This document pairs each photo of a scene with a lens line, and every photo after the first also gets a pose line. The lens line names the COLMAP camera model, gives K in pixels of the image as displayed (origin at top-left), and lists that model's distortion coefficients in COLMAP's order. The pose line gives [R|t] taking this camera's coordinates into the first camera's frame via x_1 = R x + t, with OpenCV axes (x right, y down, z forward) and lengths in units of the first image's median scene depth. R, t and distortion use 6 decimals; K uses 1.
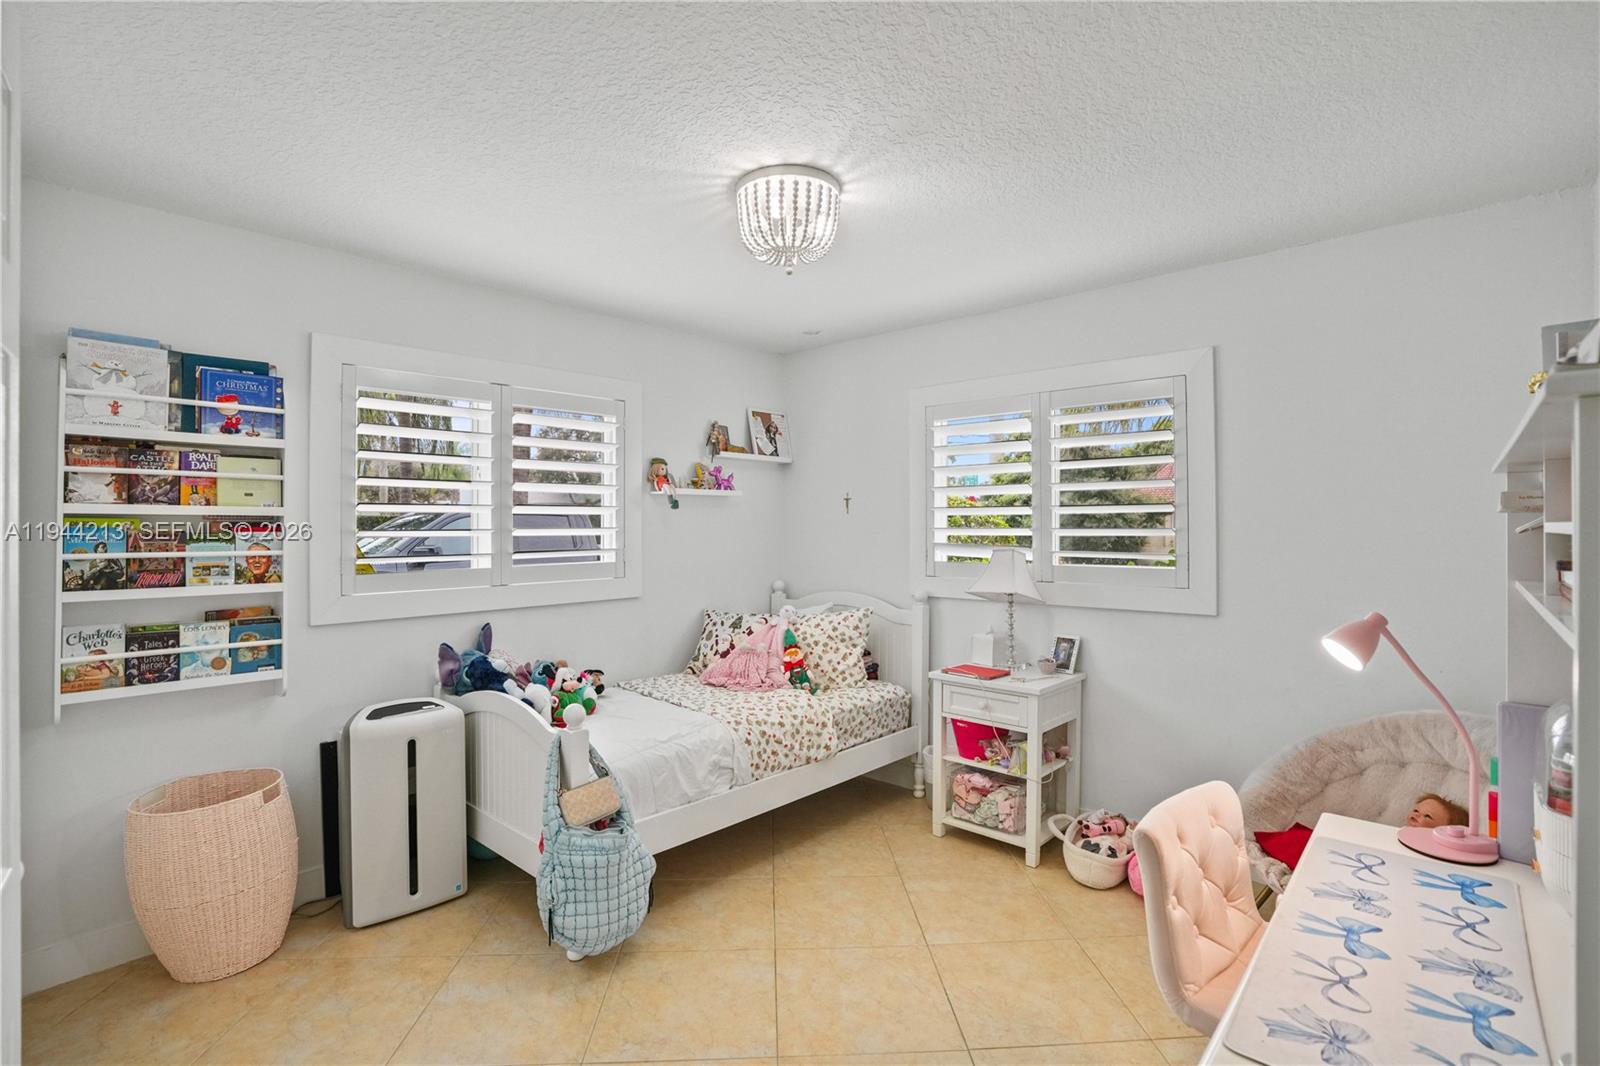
lens RADIAL K [[741.3, 0, 808.7], [0, 741.3, 524.5], [0, 0, 1]] dist [-0.064435, 0.021194]
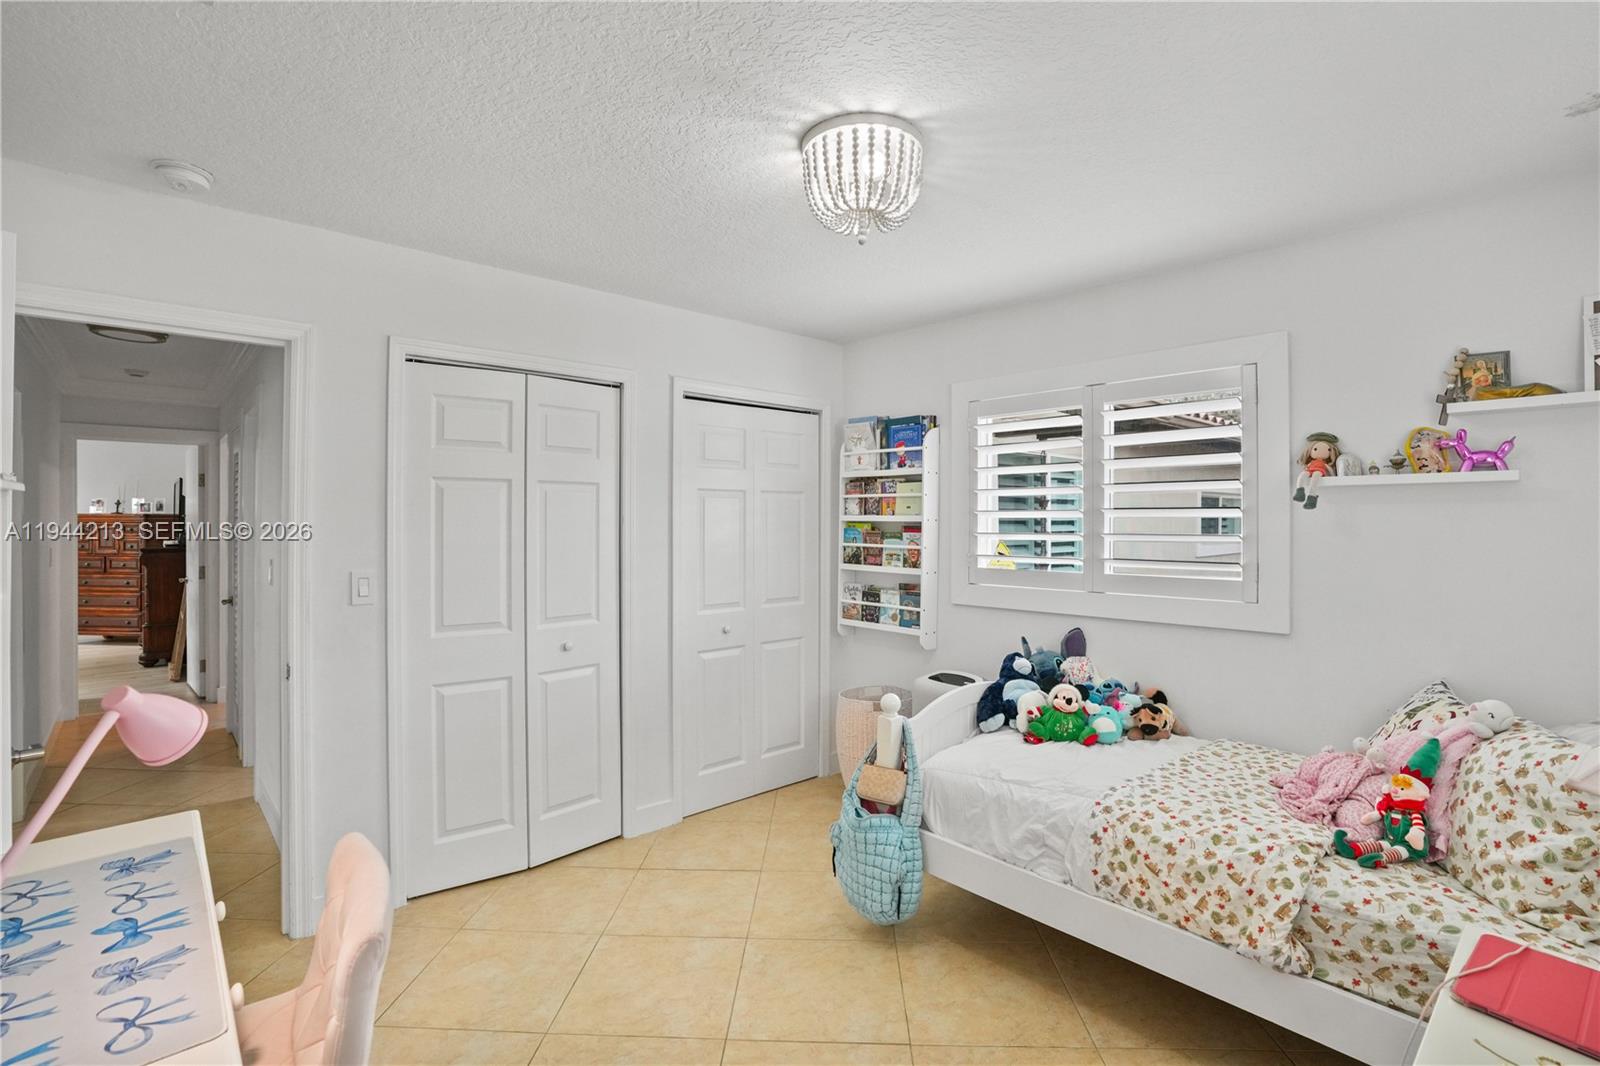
lens RADIAL K [[741.3, 0, 804.7], [0, 741.3, 525.5], [0, 0, 1]] dist [-0.064435, 0.021194]
pose [[-0.090649, 0.008500, -0.995847, 0.771224], [0.000587, 0.999964, 0.008482, -0.017399], [0.995883, 0.000184, -0.090651, 0.940383]]
